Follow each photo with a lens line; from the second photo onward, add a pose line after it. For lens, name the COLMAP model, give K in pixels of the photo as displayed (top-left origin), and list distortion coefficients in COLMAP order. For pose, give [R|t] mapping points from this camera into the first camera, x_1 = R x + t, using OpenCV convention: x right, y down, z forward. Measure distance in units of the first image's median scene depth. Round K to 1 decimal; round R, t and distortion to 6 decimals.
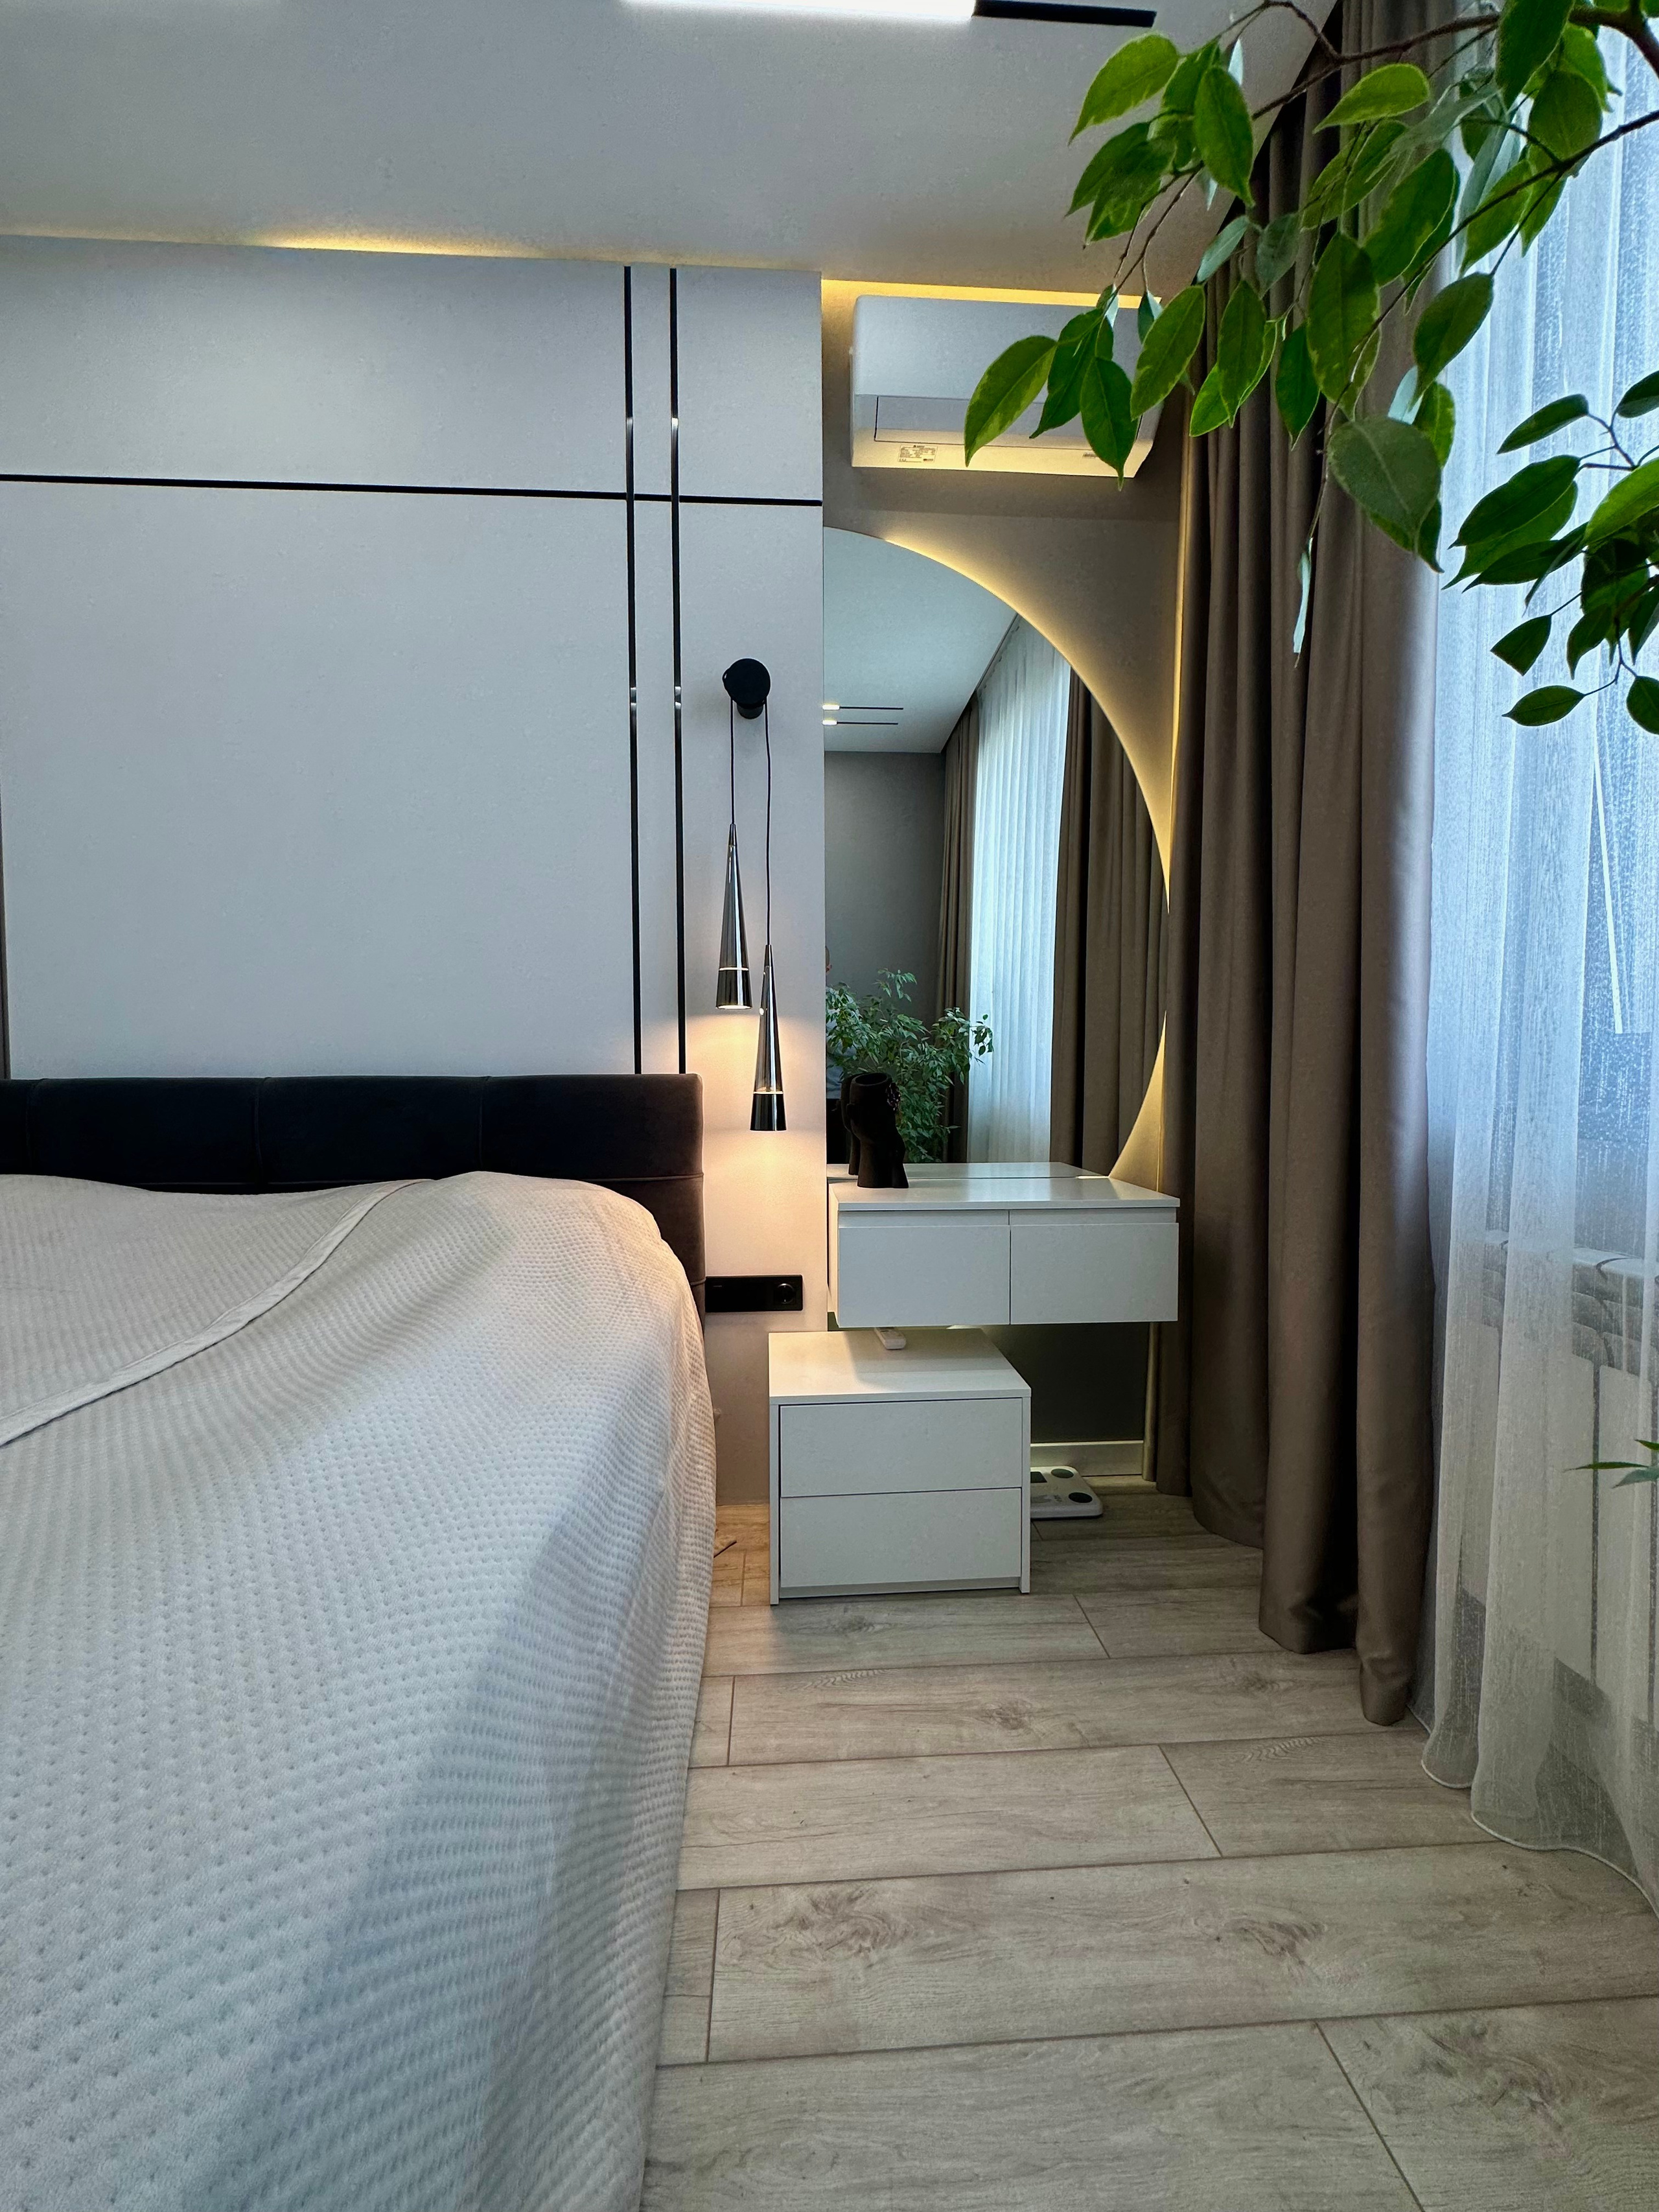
lens RADIAL K [[890.8, 0, 833.8], [0, 890.8, 1112.5], [0, 0, 1]] dist [0.002346, -0.000305]
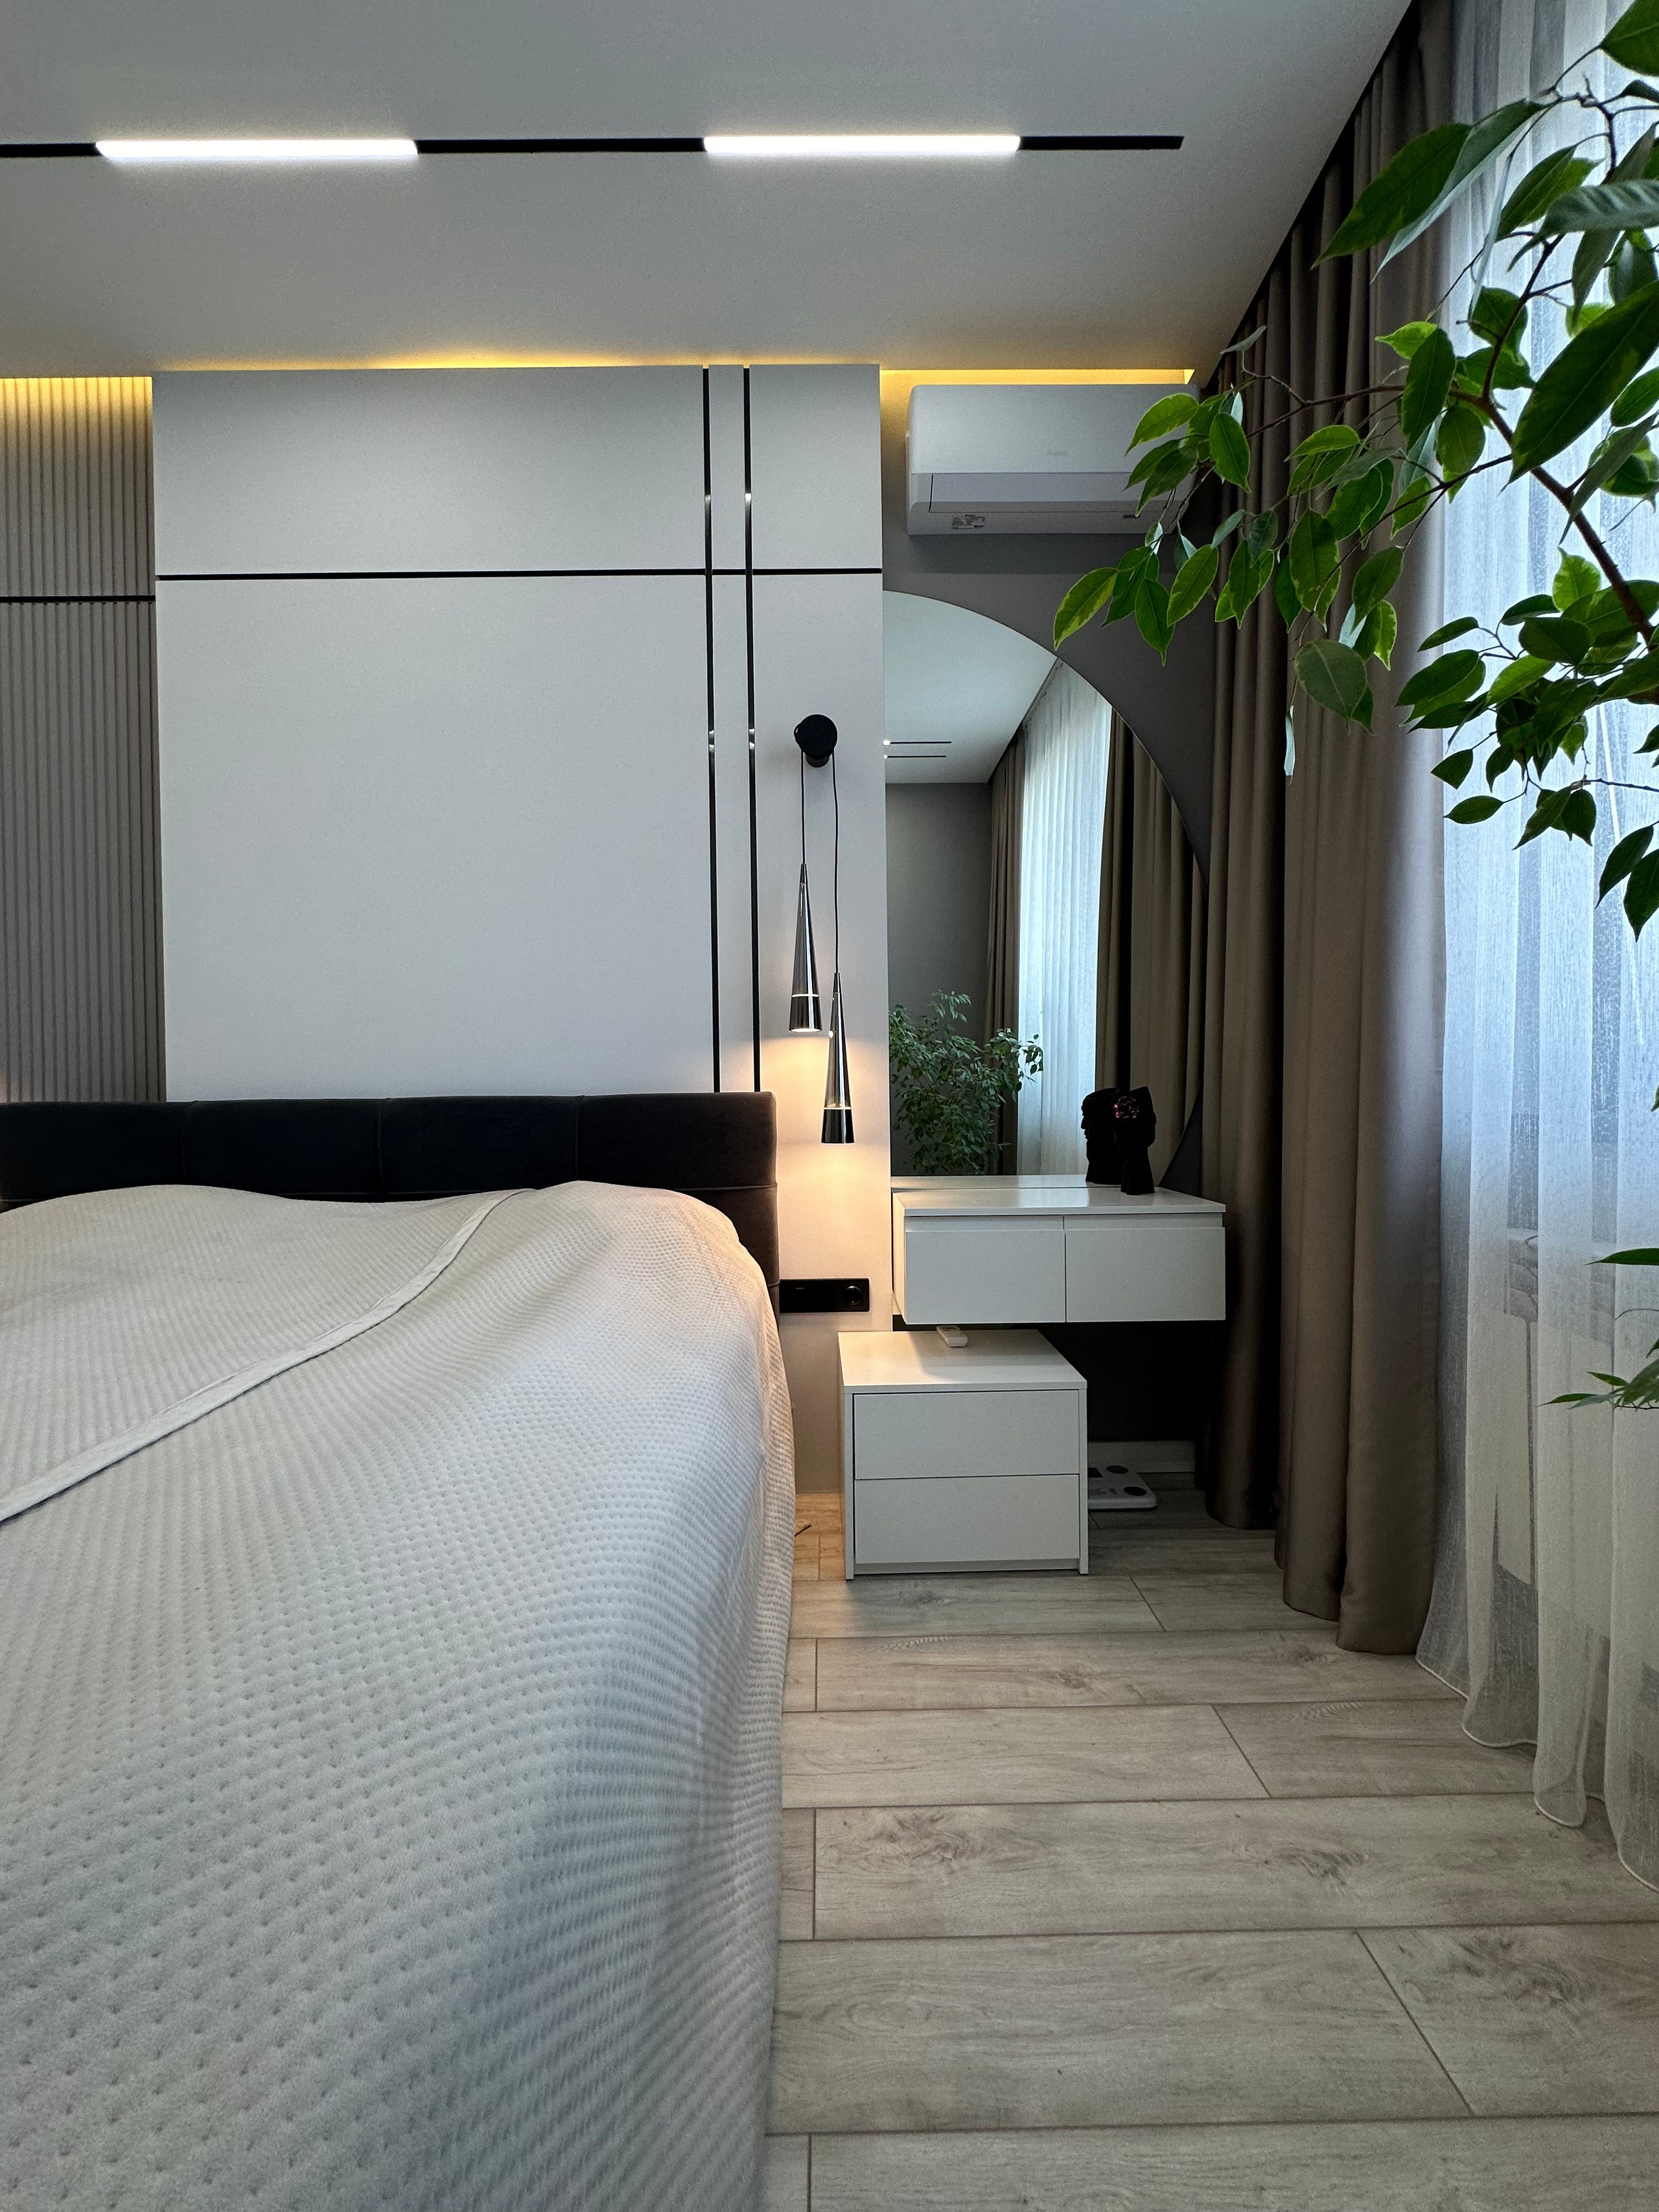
lens RADIAL K [[880.8, 0, 829.2], [0, 880.8, 1107.5], [0, 0, 1]] dist [-0.001726, 0.000340]
pose [[0.998293, -0.005218, -0.058175, -0.034044], [0.003574, 0.999592, -0.028329, 0.010786], [0.058299, 0.028072, 0.997904, -0.114765]]
